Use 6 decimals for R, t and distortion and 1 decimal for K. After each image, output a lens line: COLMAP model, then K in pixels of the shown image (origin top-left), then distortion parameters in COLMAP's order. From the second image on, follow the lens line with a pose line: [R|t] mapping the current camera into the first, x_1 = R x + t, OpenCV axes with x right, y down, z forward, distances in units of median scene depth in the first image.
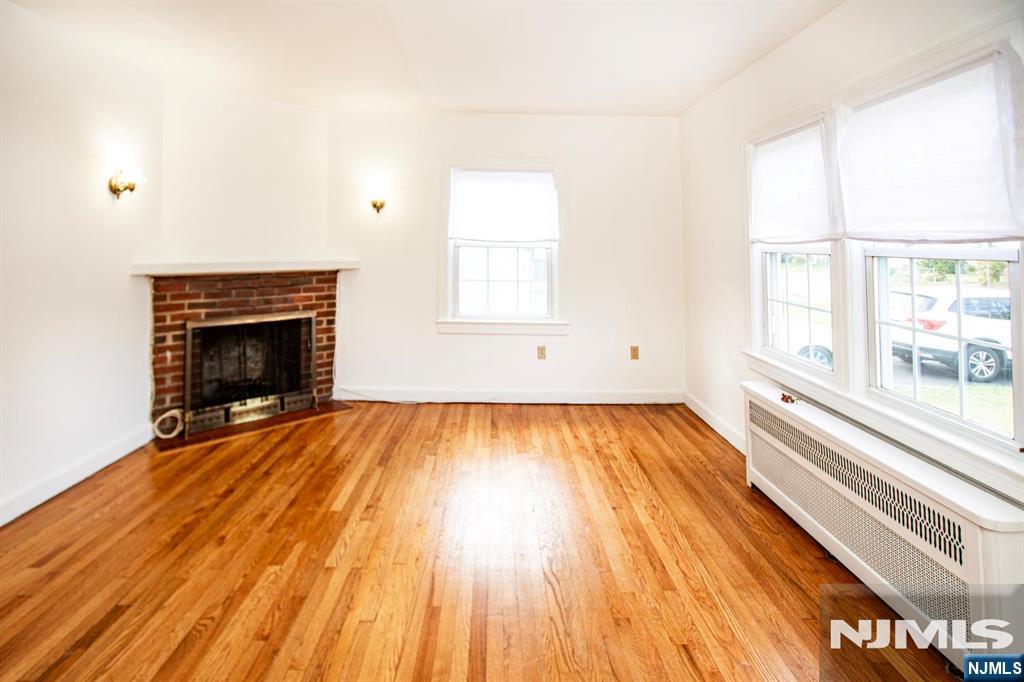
lens RADIAL K [[497.9, 0, 512.0], [0, 497.9, 341.0], [0, 0, 1]] dist [-0.000256, -0.000027]
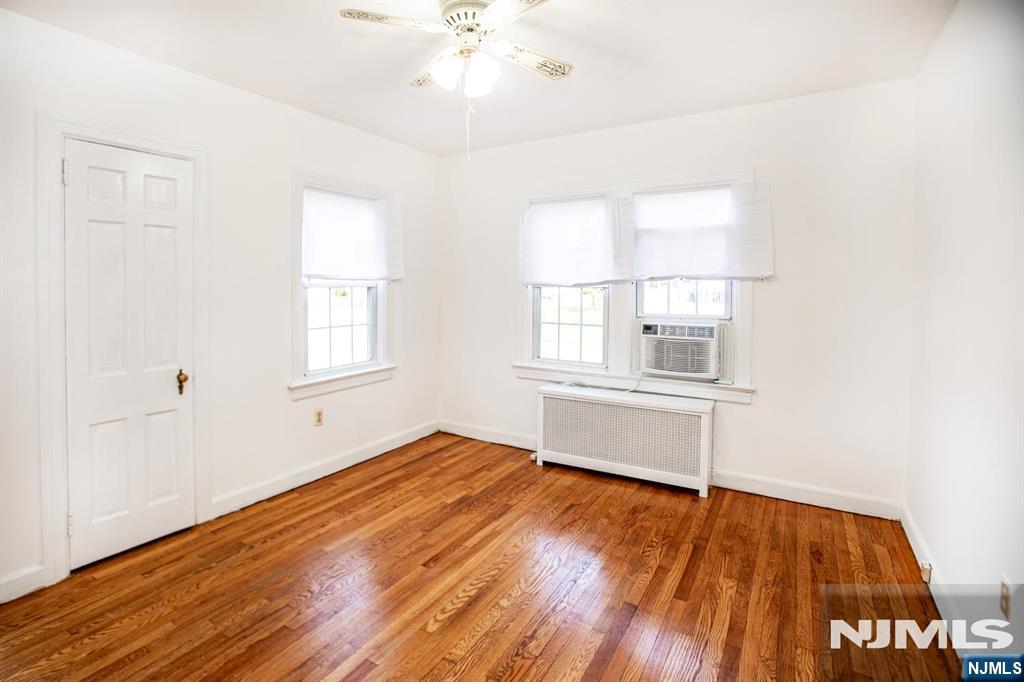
lens RADIAL K [[497.9, 0, 512.0], [0, 497.9, 341.0], [0, 0, 1]] dist [-0.000256, -0.000027]
pose [[0.532700, -0.107153, 0.839493, -0.600687], [0.159301, 0.986916, 0.024886, -0.071890], [-0.831176, 0.120475, 0.542800, 0.305570]]
